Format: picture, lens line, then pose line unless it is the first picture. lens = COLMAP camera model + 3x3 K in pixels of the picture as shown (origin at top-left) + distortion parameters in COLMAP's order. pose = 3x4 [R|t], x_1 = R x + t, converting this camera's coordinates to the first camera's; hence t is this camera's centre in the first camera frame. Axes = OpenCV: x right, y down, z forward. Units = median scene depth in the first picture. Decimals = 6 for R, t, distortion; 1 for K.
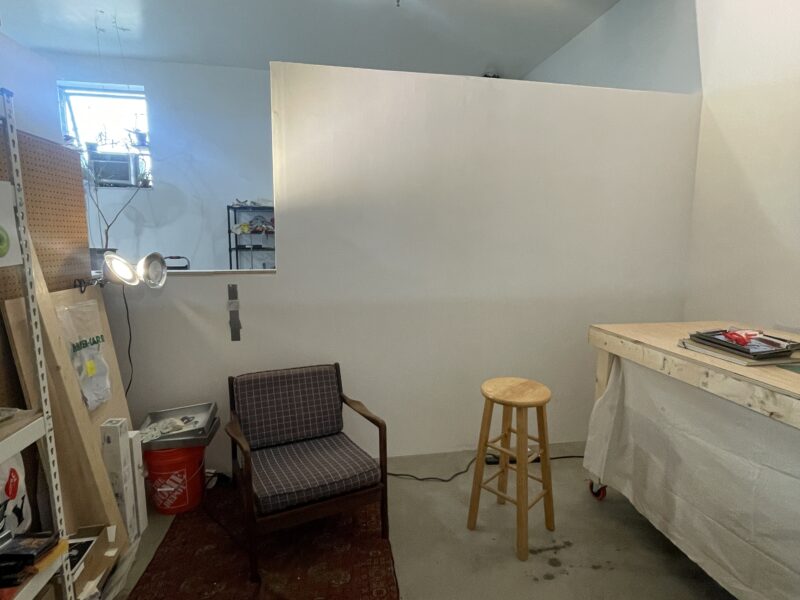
lens RADIAL K [[425.8, 0, 403.0], [0, 425.8, 298.6], [0, 0, 1]] dist [-0.002415, -0.002710]
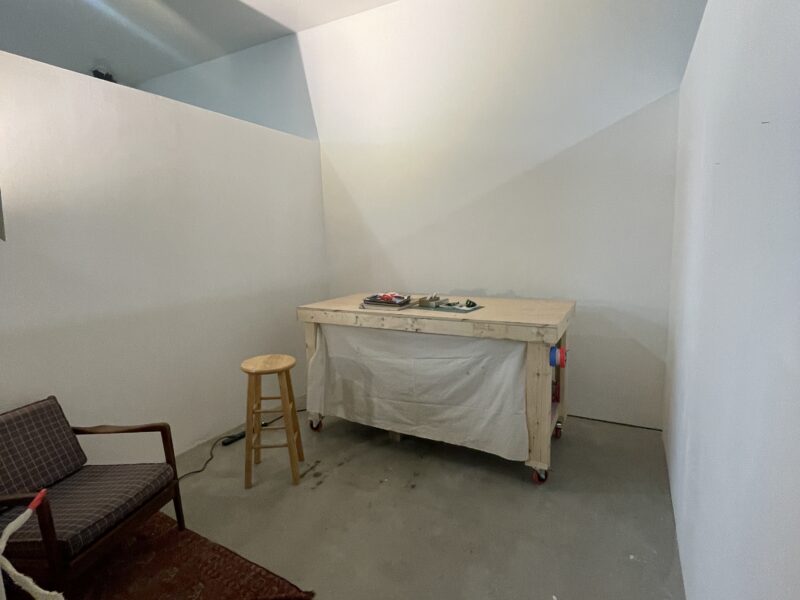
lens RADIAL K [[425.8, 0, 402.2], [0, 425.8, 295.8], [0, 0, 1]] dist [-0.002415, -0.002710]
pose [[0.616096, -0.122989, 0.778010, -0.489639], [0.135368, 0.989571, 0.049238, 0.006335], [-0.775952, 0.074982, 0.626319, -0.139720]]
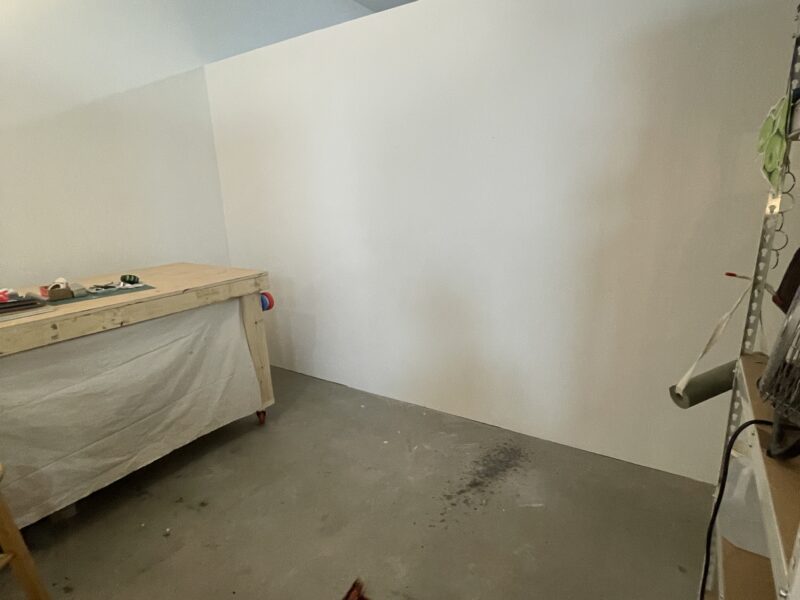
lens RADIAL K [[425.8, 0, 398.3], [0, 425.8, 298.4], [0, 0, 1]] dist [-0.002415, -0.002710]
pose [[-0.727247, -0.148620, 0.670092, -0.501574], [0.120434, 0.933500, 0.337748, -0.117555], [-0.675727, 0.326328, -0.660986, 0.909776]]
